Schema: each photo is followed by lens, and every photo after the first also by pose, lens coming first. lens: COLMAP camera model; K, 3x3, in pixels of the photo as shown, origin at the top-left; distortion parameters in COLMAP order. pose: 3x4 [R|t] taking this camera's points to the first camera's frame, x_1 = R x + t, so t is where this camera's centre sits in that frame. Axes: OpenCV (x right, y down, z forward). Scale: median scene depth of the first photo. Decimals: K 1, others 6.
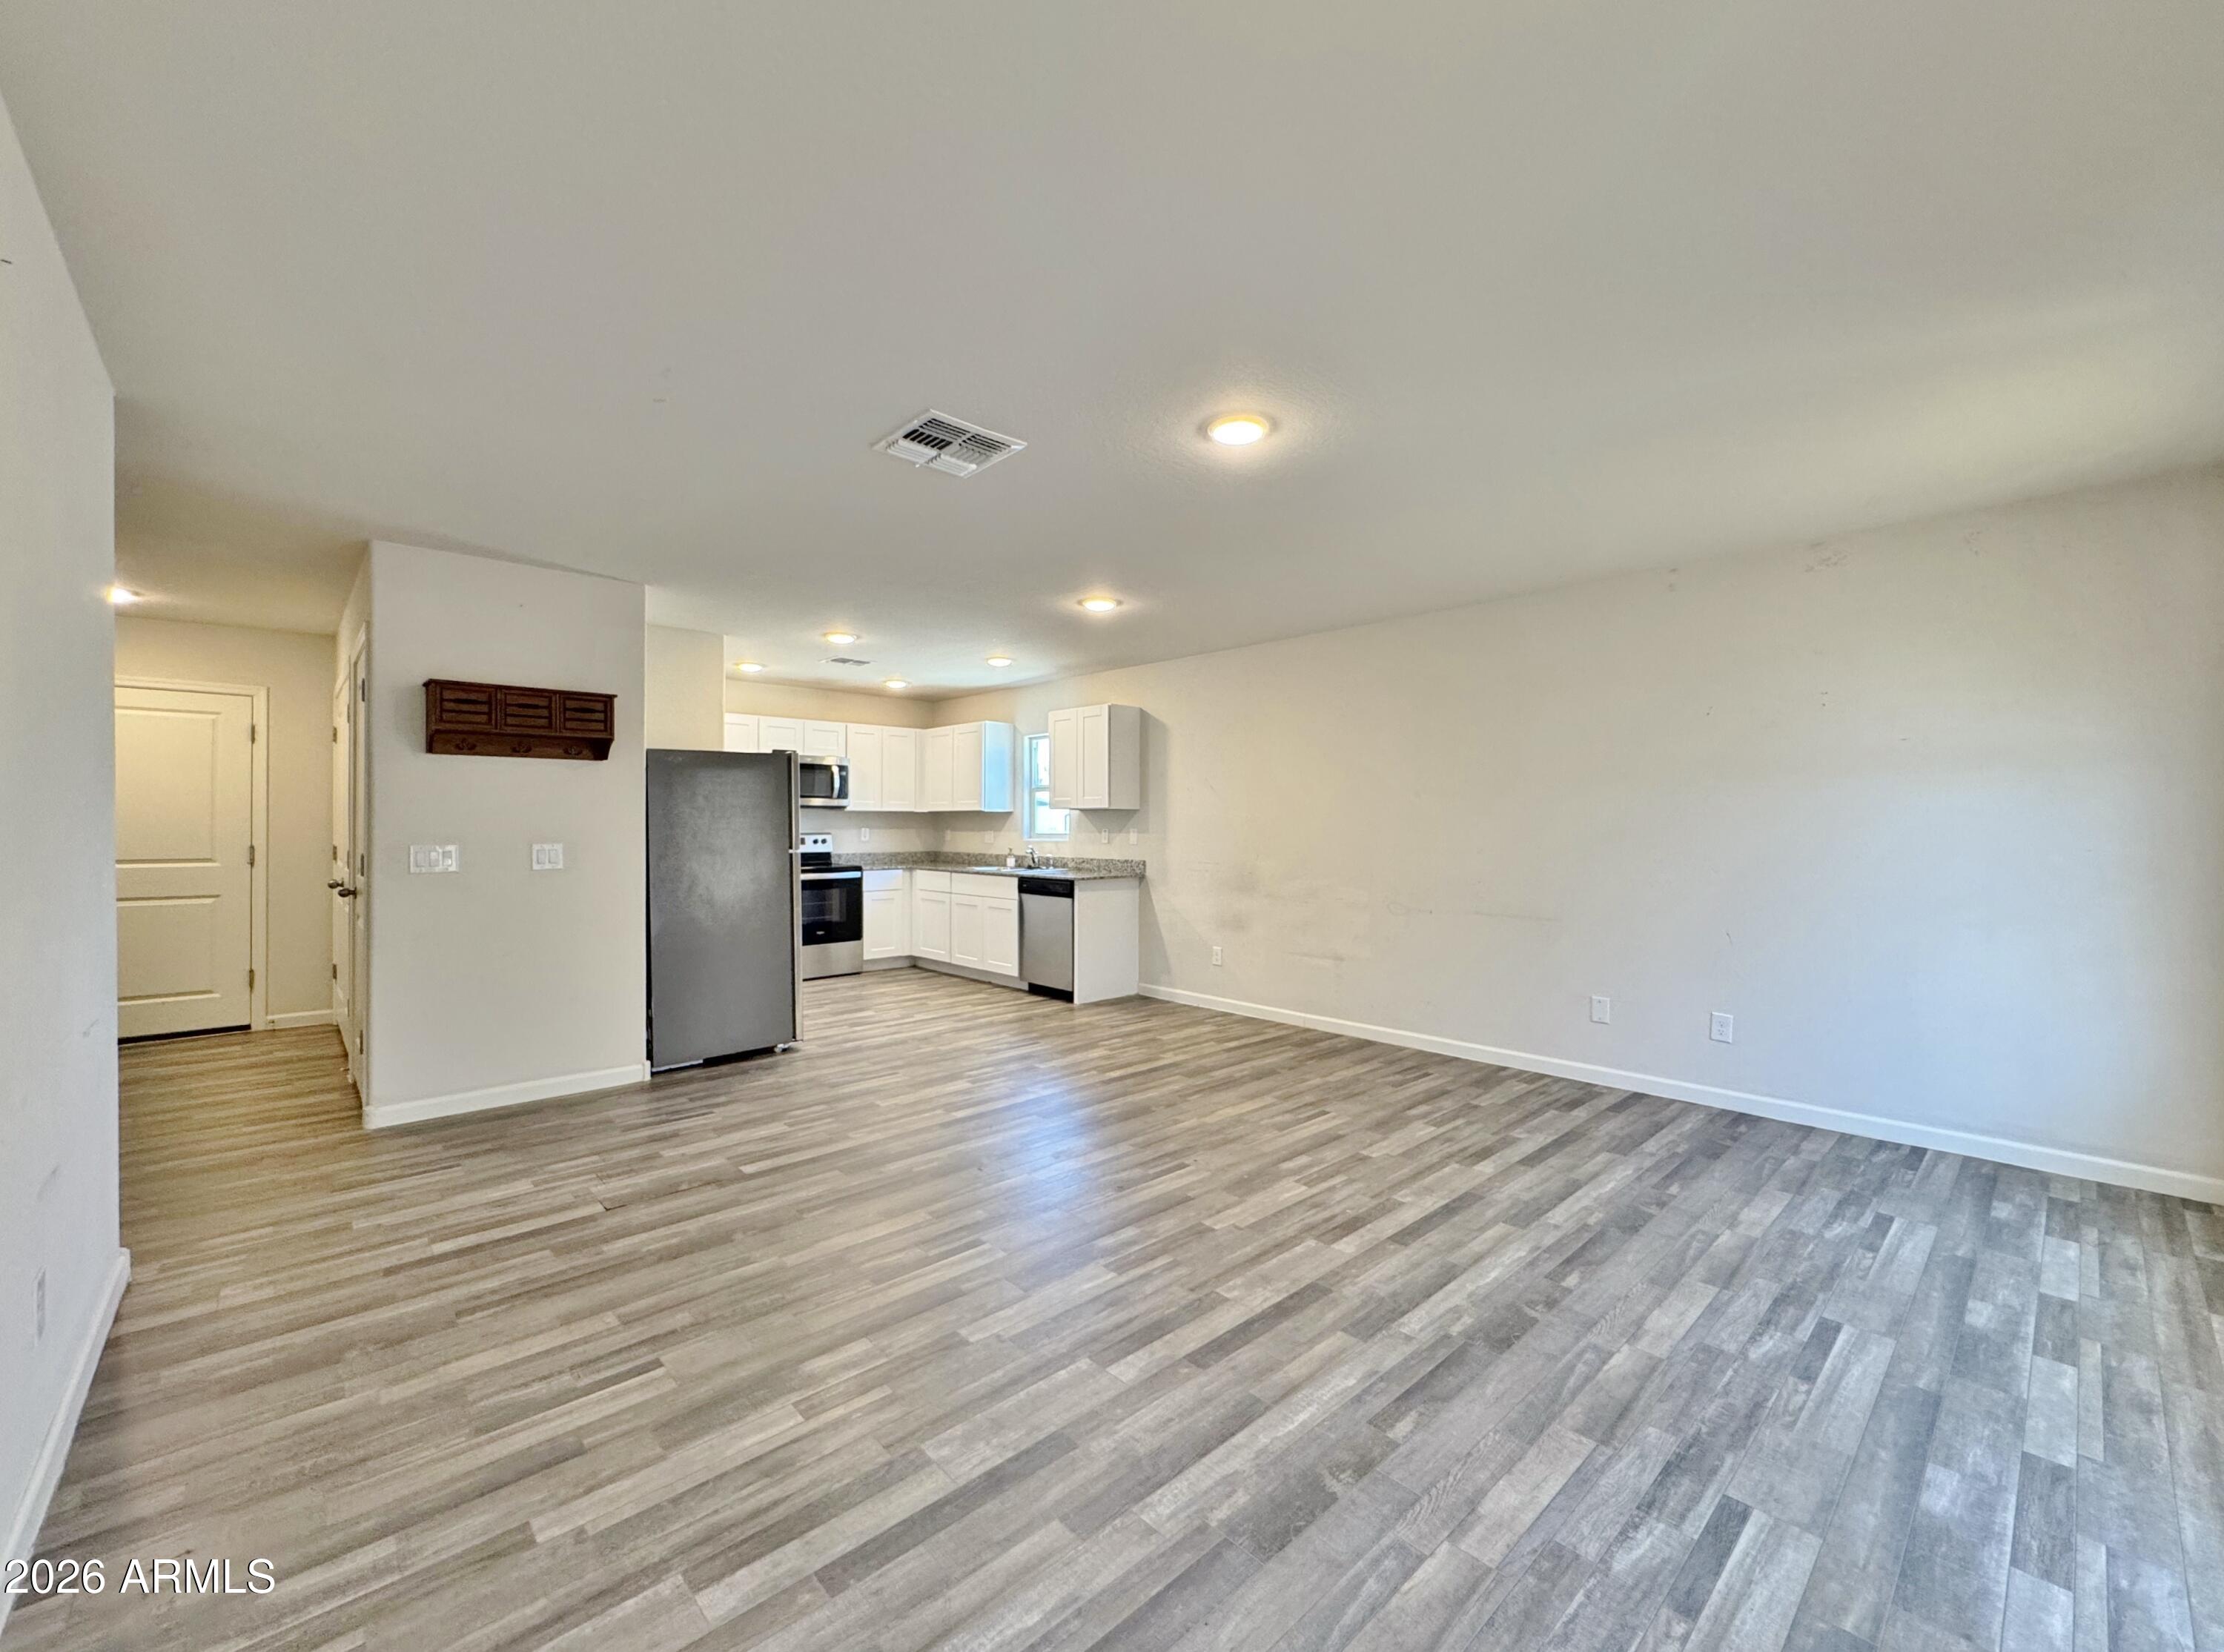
lens RADIAL K [[899.1, 0, 1107.7], [0, 899.1, 781.5], [0, 0, 1]] dist [-0.001320, 0.000728]
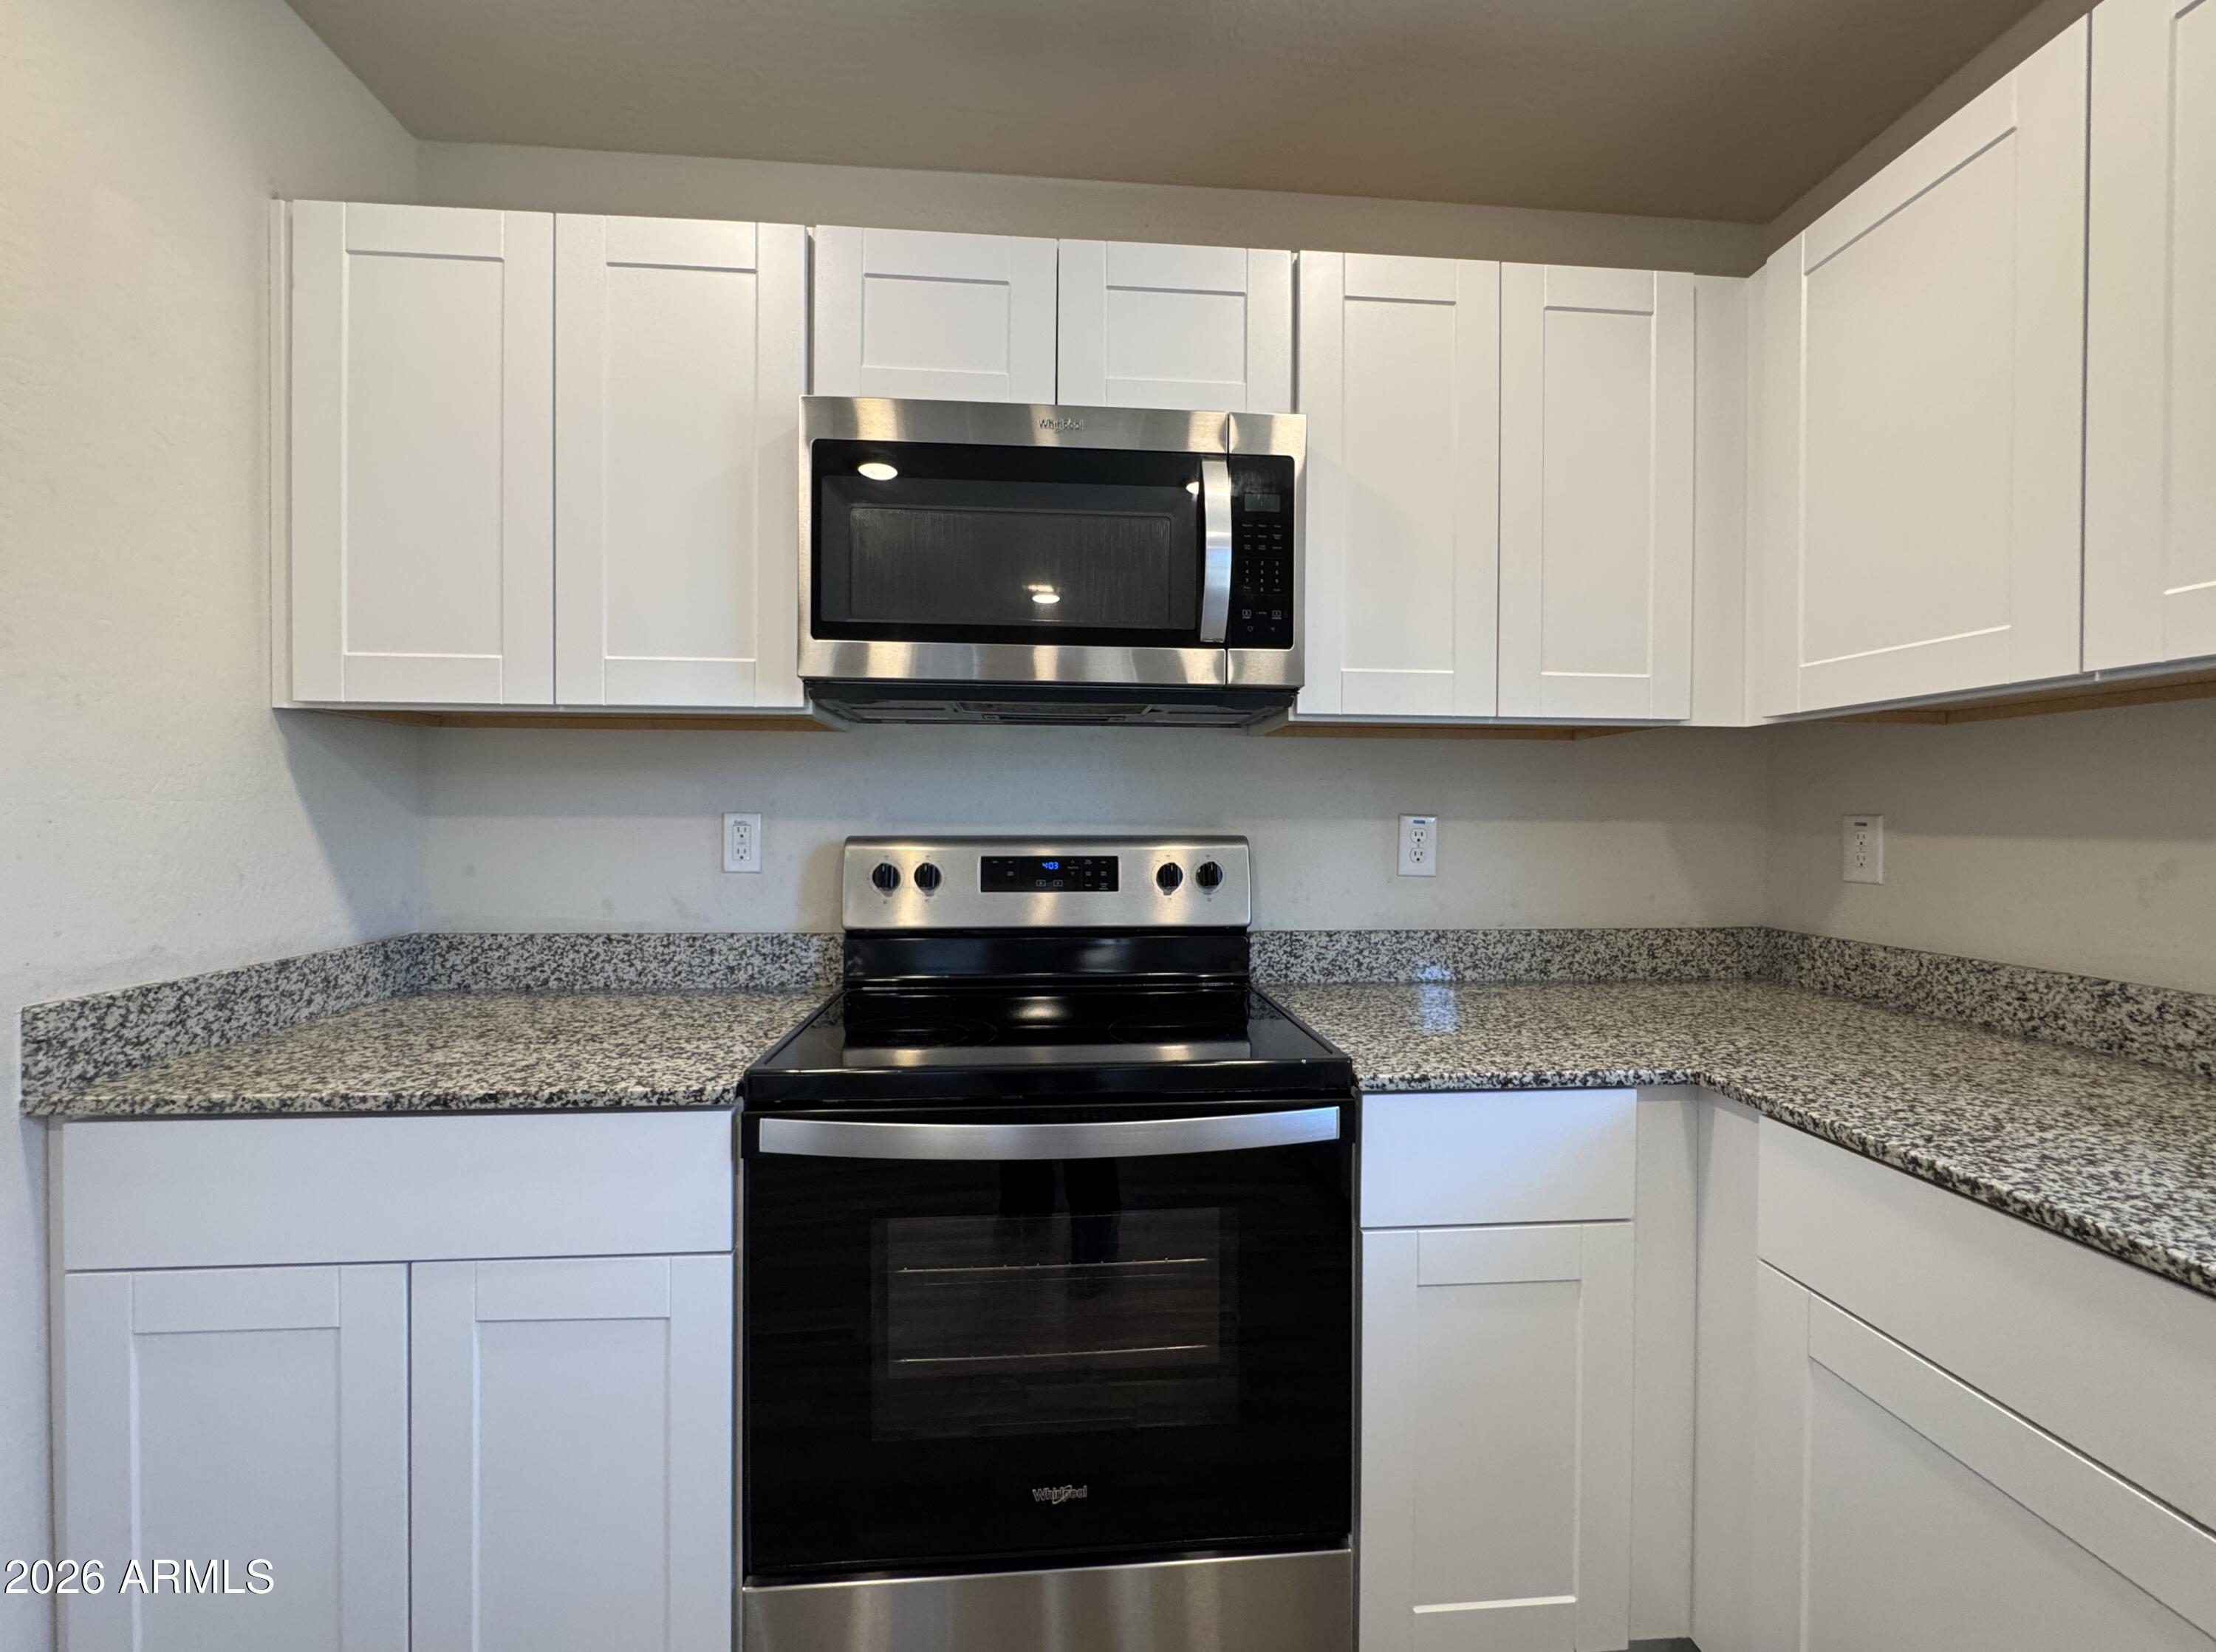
lens RADIAL K [[890.4, 0, 1111.9], [0, 890.4, 825.9], [0, 0, 1]] dist [-0.001987, 0.000047]
pose [[0.785291, 0.005230, -0.619105, -0.396190], [0.026993, 0.998724, 0.042676, 0.088362], [0.618538, -0.050225, 0.784148, 1.604840]]
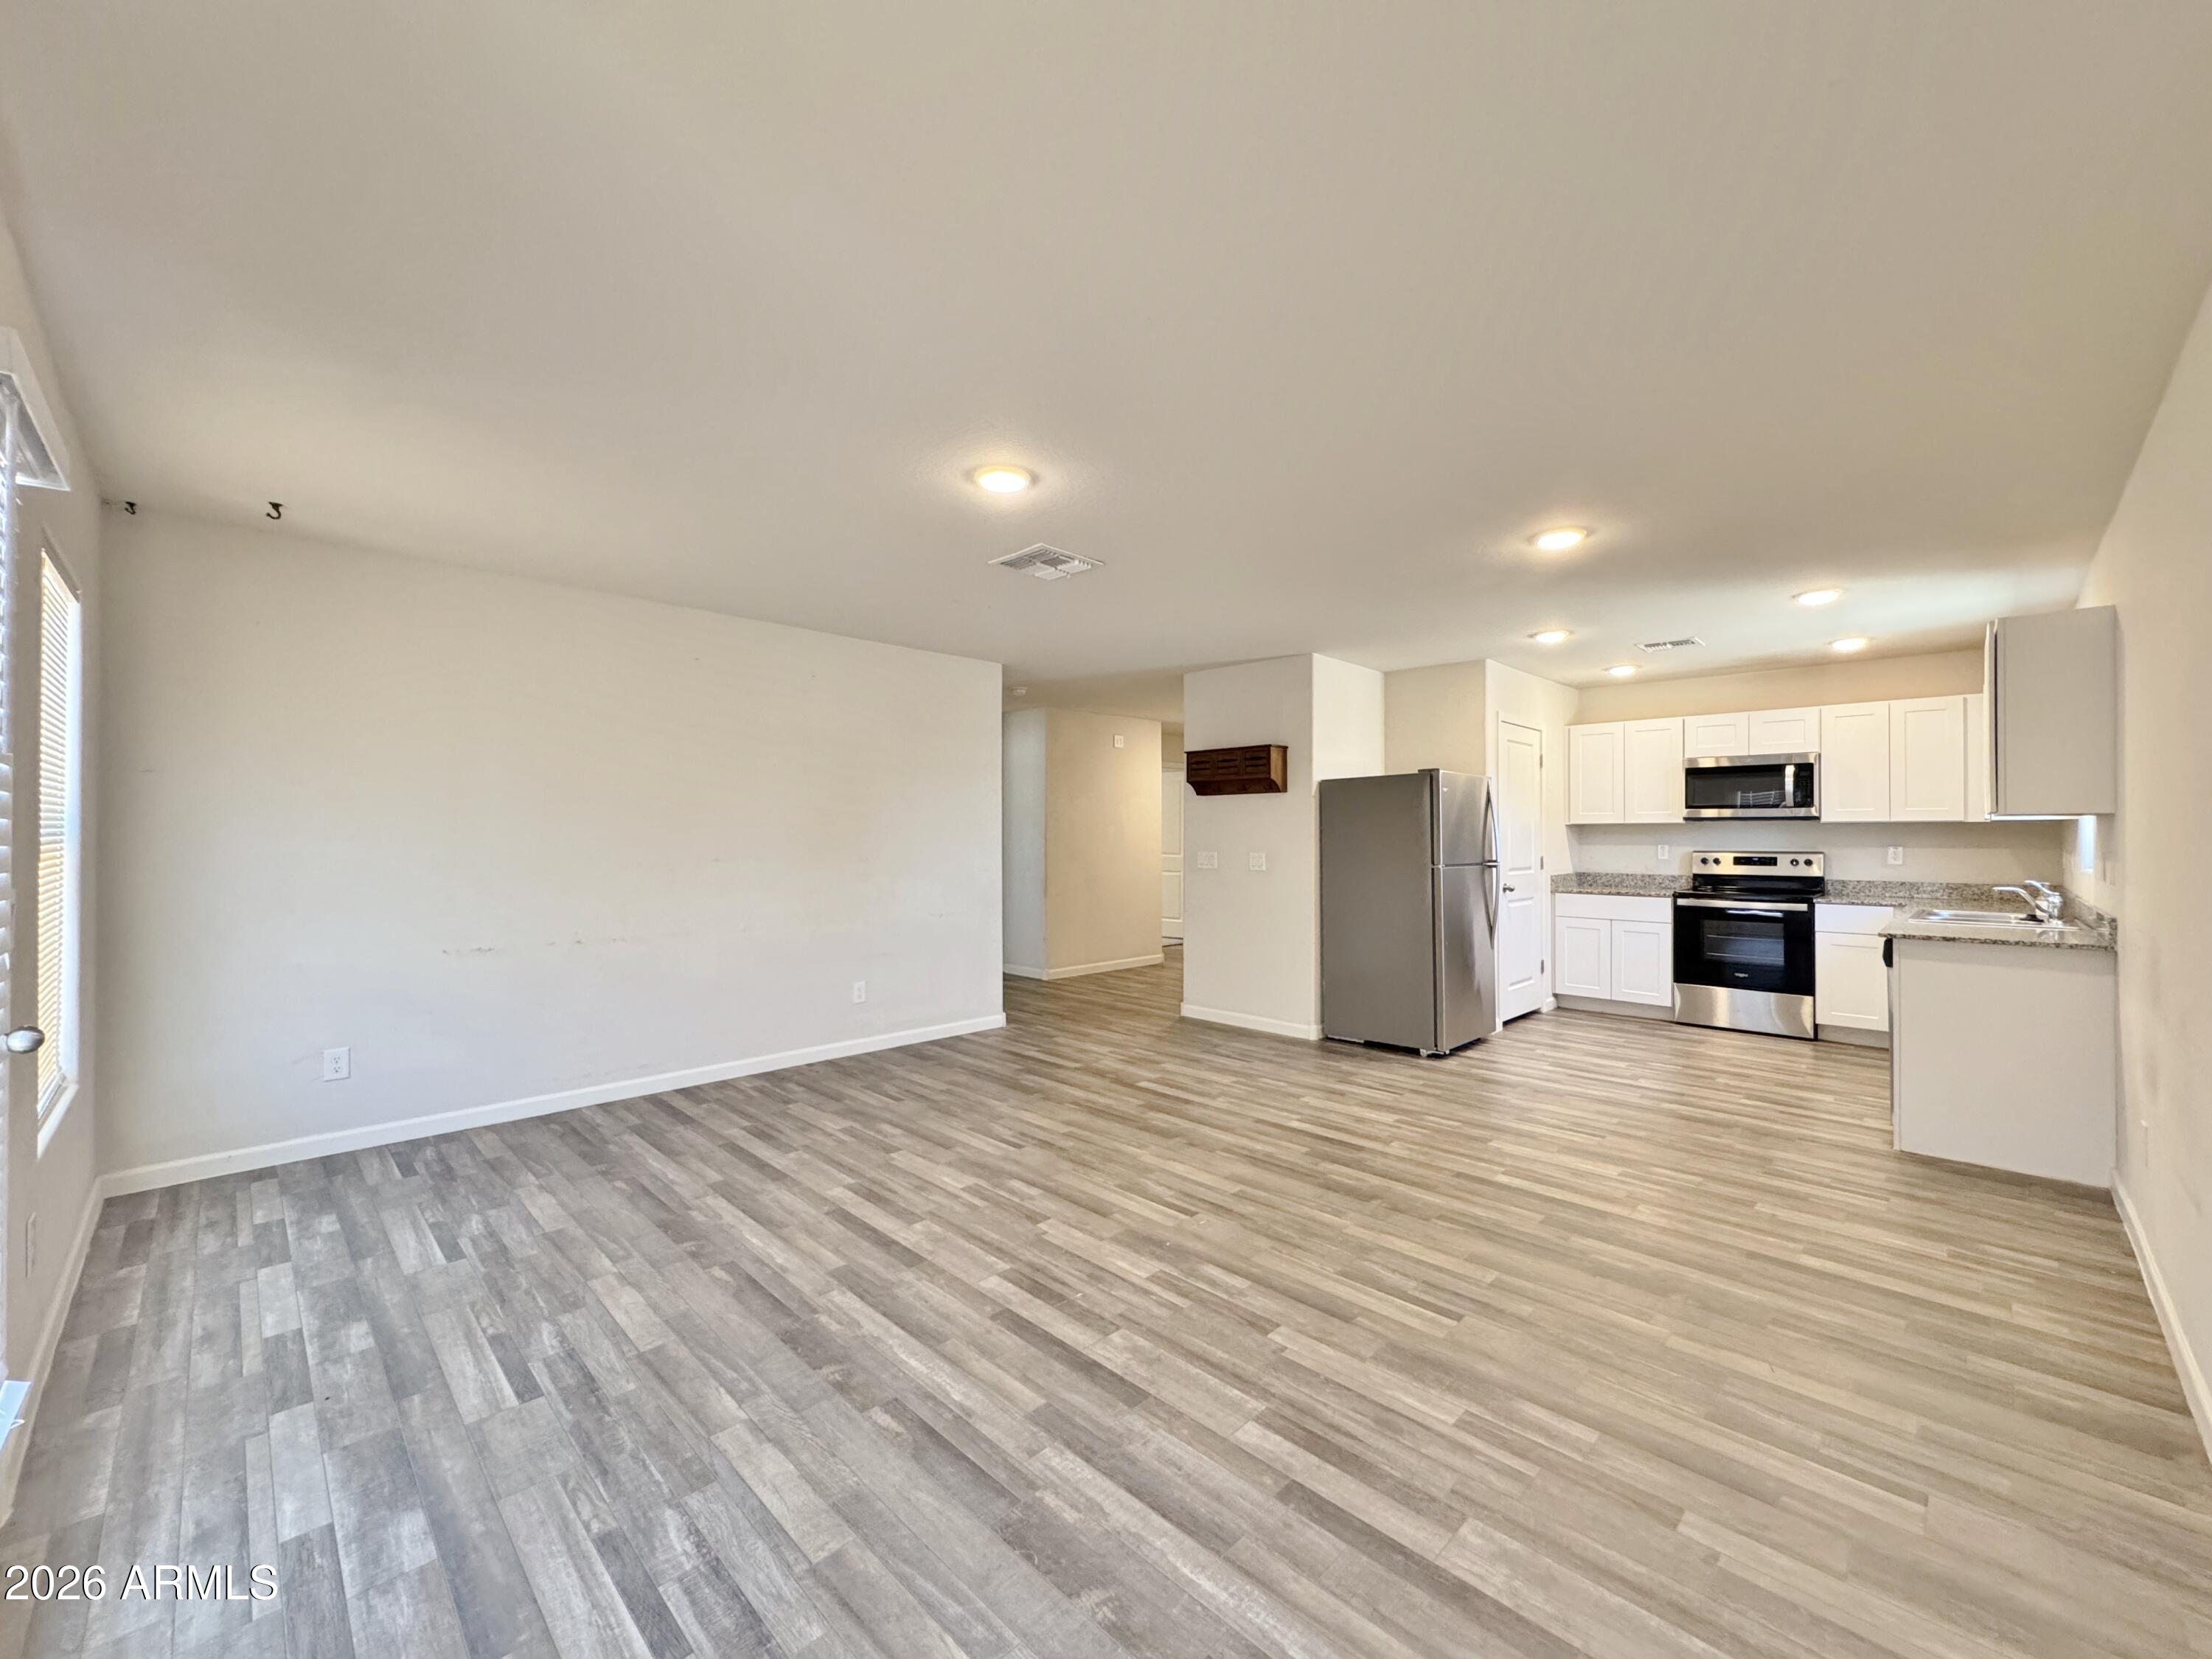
lens RADIAL K [[888.9, 0, 1109.9], [0, 888.9, 829.4], [0, 0, 1]] dist [-0.001987, 0.000047]
pose [[0.044404, -0.009533, -0.998968, 0.806088], [0.045494, 0.998936, -0.007511, 0.033060], [0.997977, -0.045113, 0.044791, 0.731226]]
